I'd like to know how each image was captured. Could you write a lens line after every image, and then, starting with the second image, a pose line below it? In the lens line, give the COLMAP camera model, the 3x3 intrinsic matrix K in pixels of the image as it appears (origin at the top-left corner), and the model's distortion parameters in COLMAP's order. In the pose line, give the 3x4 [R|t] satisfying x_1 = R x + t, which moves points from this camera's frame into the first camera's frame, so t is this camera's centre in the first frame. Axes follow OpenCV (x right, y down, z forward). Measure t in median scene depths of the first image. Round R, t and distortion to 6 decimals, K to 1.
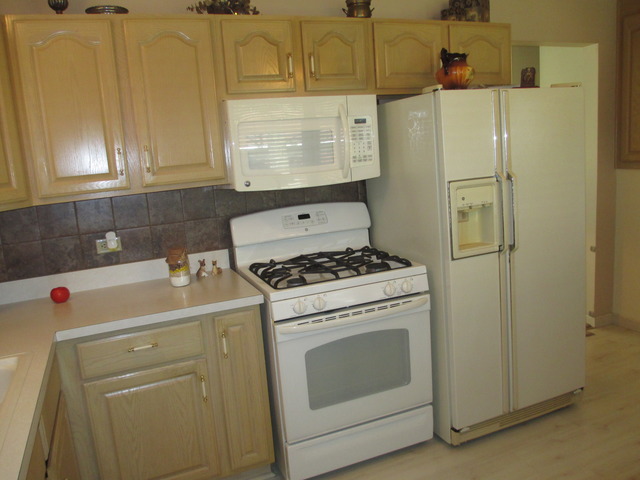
lens RADIAL K [[538.4, 0, 321.3], [0, 538.4, 253.0], [0, 0, 1]] dist [-0.004096, 0.004323]
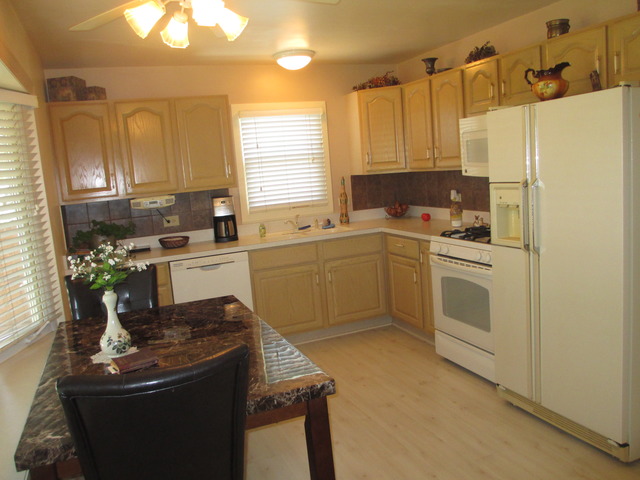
lens RADIAL K [[517.8, 0, 320.0], [0, 517.8, 240.0], [0, 0, 1]] dist [-0.062425, 0.007013]
pose [[-0.022227, 0.213638, -0.976660, 1.417673], [-0.102944, 0.971220, 0.214790, -0.213359], [0.994439, 0.105316, 0.000406, 0.592955]]
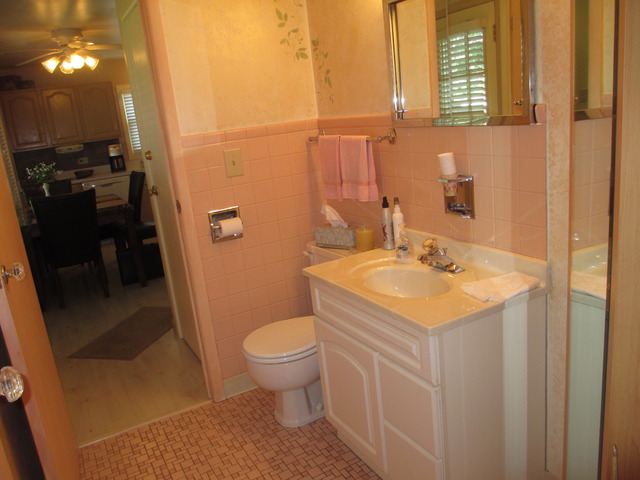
lens RADIAL K [[517.8, 0, 320.0], [0, 517.8, 240.0], [0, 0, 1]] dist [-0.062425, 0.007013]
pose [[0.088690, 0.307085, -0.947540, 2.515386], [-0.084444, 0.950183, 0.300037, -0.370014], [0.992473, 0.053404, 0.110203, 1.052553]]
